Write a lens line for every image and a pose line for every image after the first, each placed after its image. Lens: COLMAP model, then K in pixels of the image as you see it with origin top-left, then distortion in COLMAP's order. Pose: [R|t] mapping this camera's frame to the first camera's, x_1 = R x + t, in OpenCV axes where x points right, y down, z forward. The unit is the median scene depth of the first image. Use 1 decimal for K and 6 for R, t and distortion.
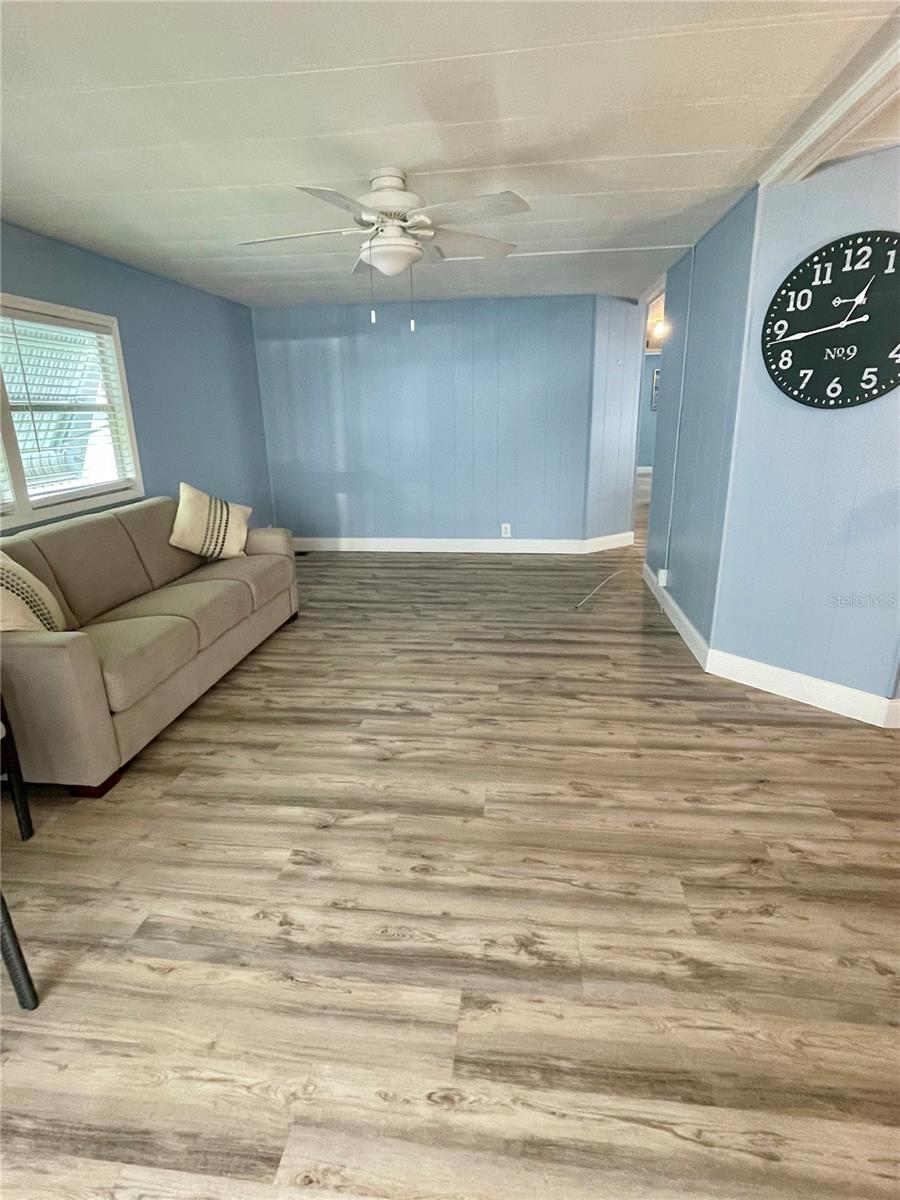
lens RADIAL K [[618.2, 0, 454.7], [0, 618.2, 599.9], [0, 0, 1]] dist [-0.009346, 0.006001]
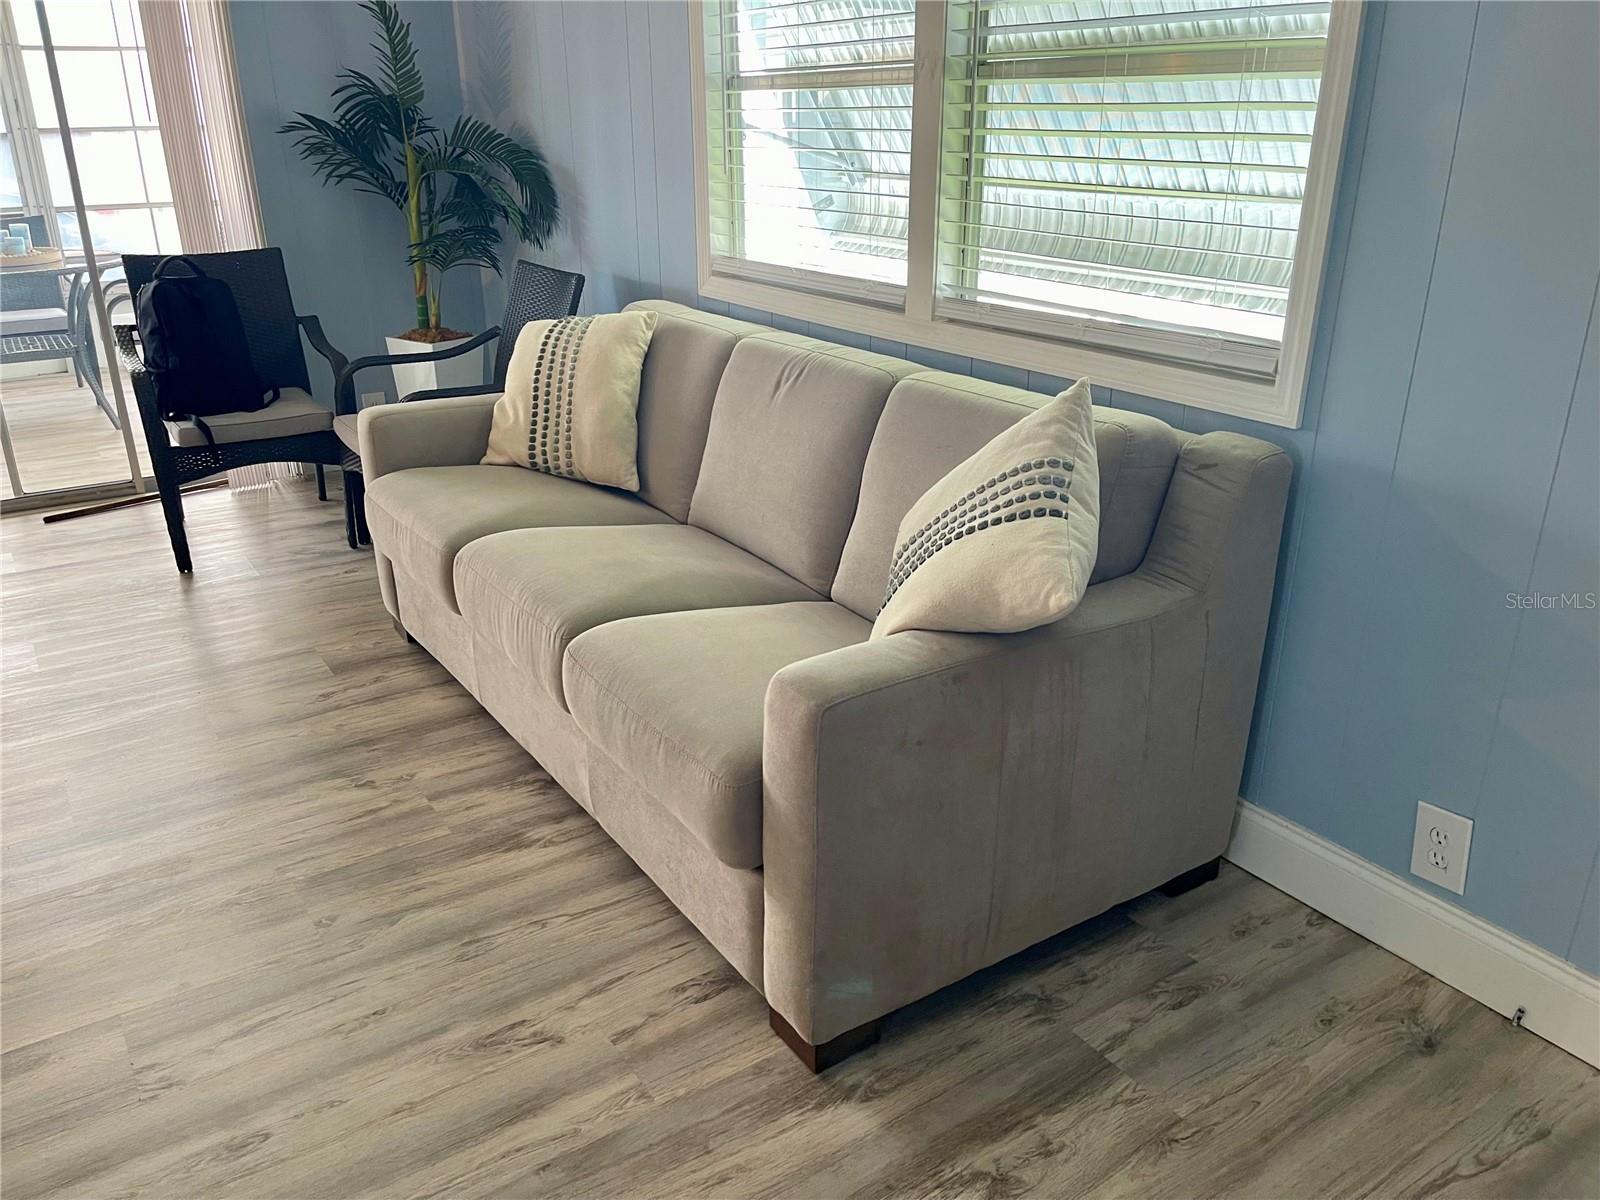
lens RADIAL K [[1221.7, 0, 803.0], [0, 1221.7, 606.6], [0, 0, 1]] dist [0.040440, -0.060676]
pose [[-0.758080, 0.256050, -0.599795, -0.060898], [-0.183090, 0.799155, 0.572564, -0.563157], [0.625934, 0.543865, -0.558943, 1.878854]]
